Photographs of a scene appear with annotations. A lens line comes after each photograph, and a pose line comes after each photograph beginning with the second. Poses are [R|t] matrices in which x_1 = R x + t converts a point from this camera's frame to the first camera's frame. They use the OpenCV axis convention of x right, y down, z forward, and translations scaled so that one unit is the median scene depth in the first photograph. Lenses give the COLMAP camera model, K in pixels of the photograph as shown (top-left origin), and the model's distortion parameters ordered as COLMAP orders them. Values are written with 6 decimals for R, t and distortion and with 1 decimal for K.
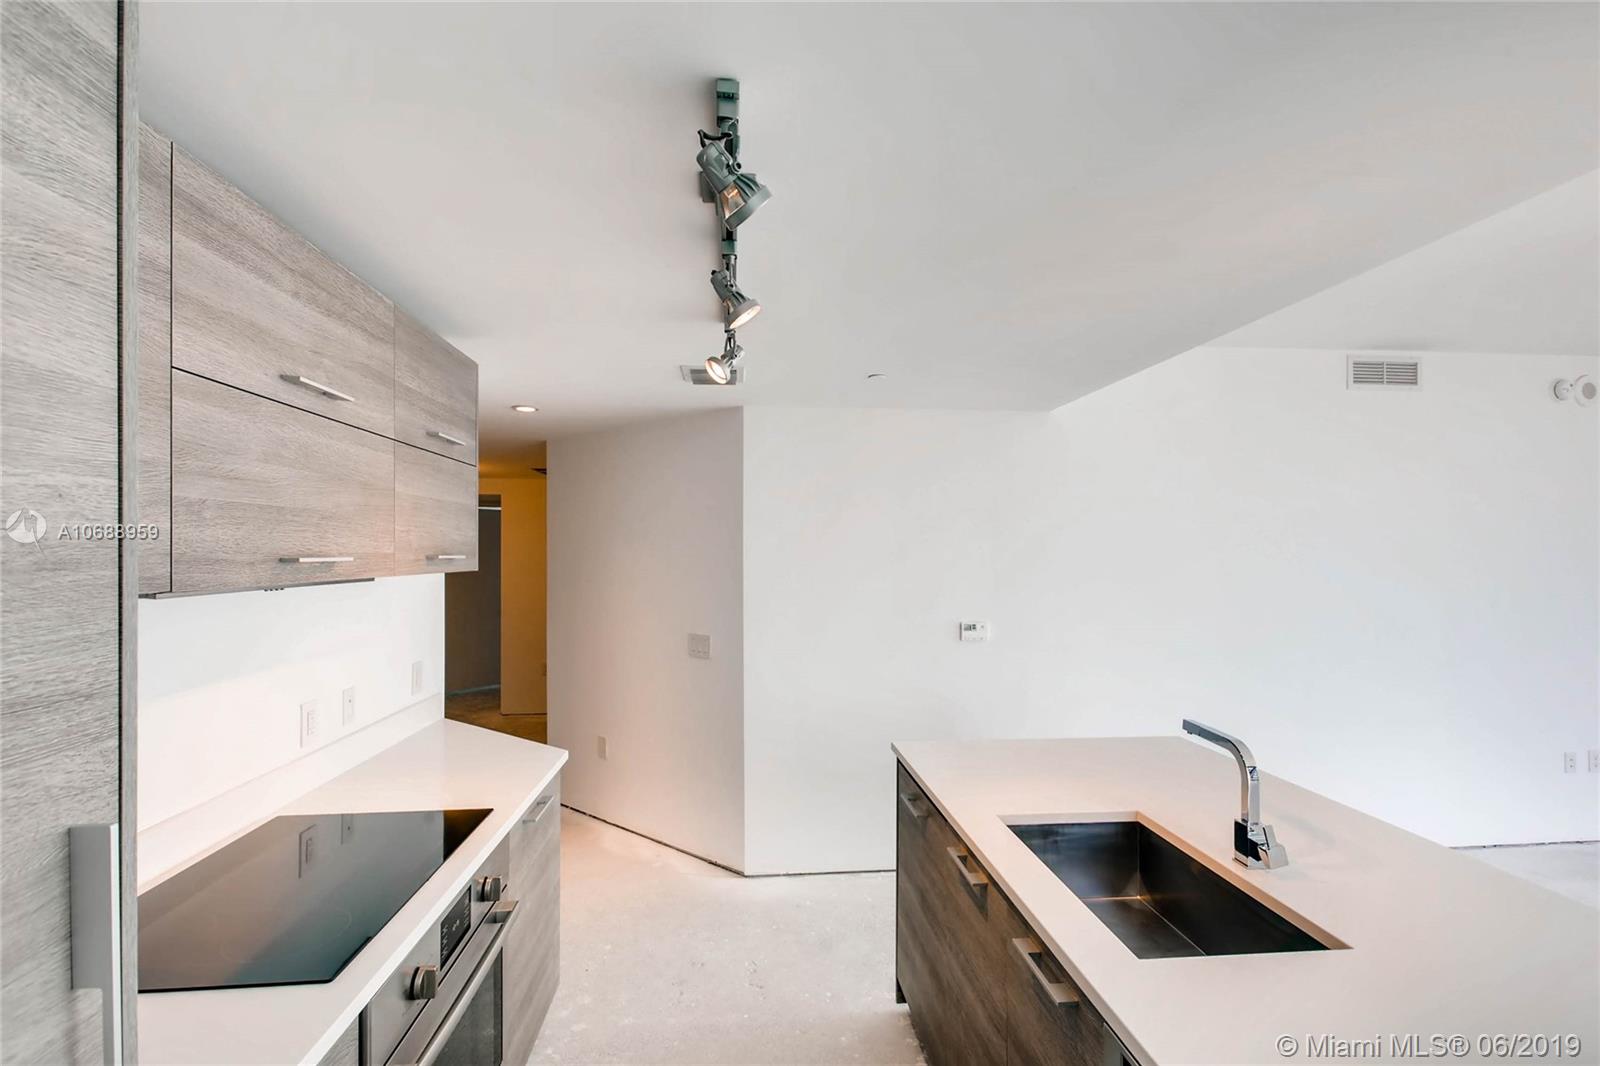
lens RADIAL K [[719.6, 0, 795.7], [0, 719.6, 550.2], [0, 0, 1]] dist [0.001205, -0.000717]
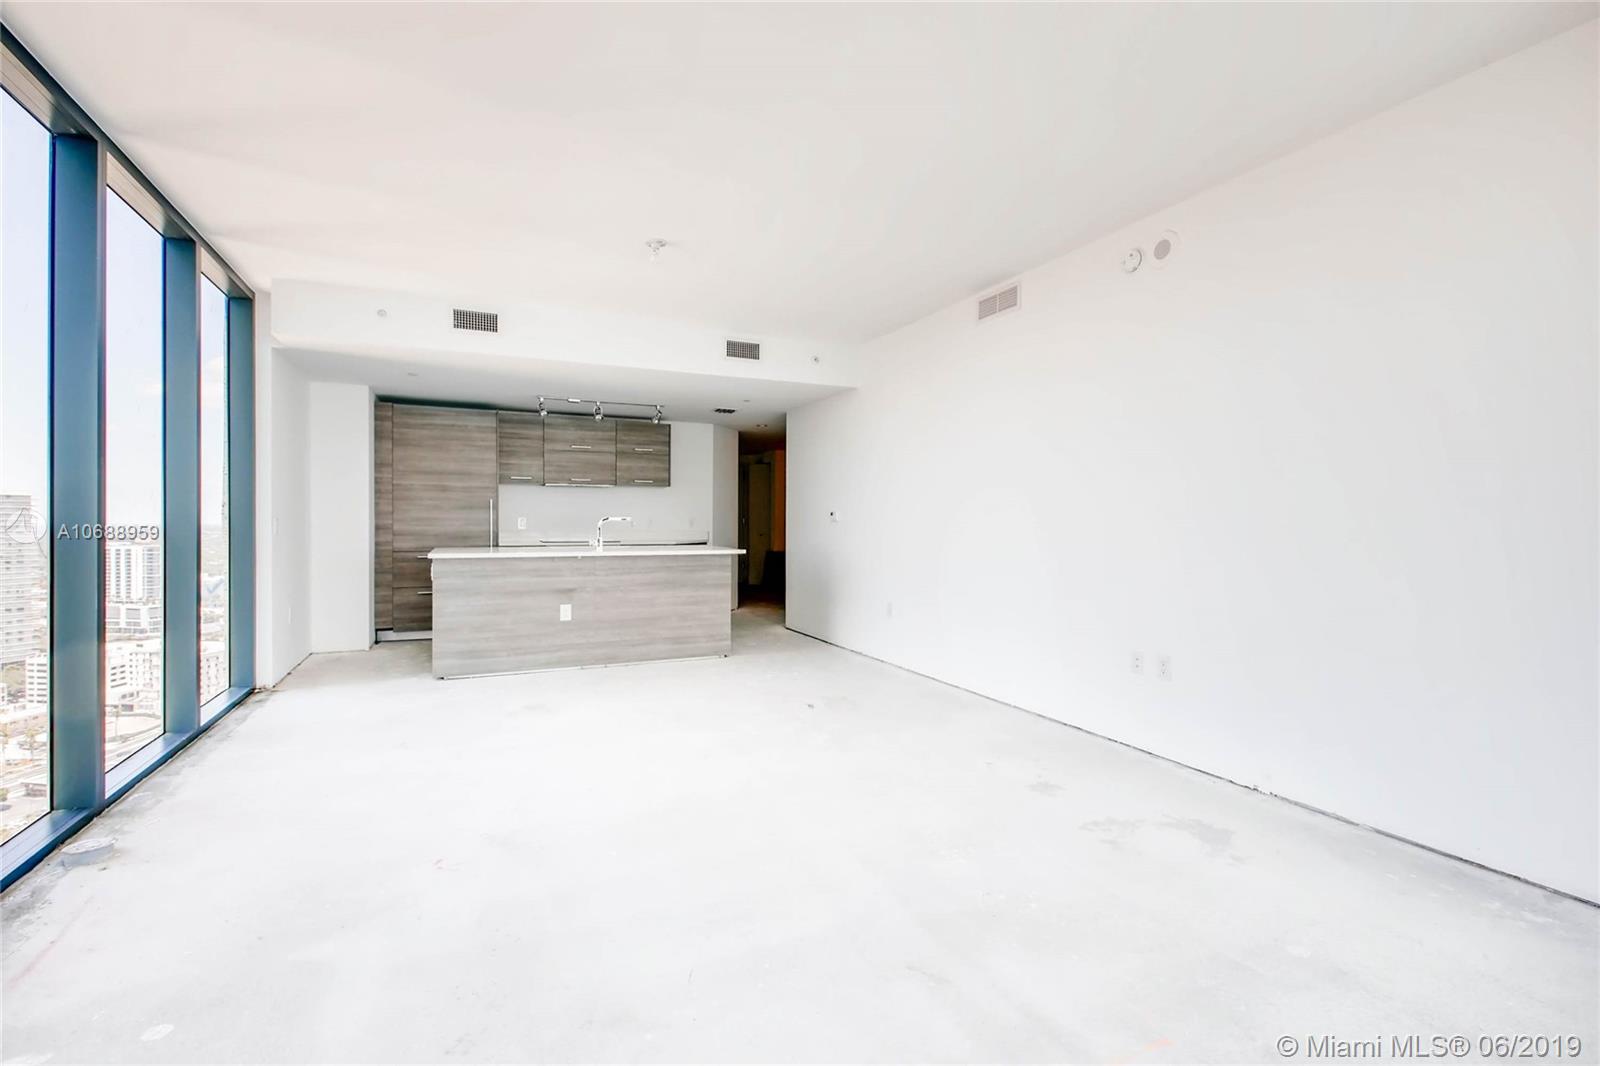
lens RADIAL K [[719.6, 0, 844.2], [0, 719.6, 531.5], [0, 0, 1]] dist [0.001205, -0.000717]
pose [[0.374591, 0.015068, -0.927068, 4.936899], [-0.000505, 0.999871, 0.016047, 0.304791], [0.927190, -0.005543, 0.374551, 0.829946]]
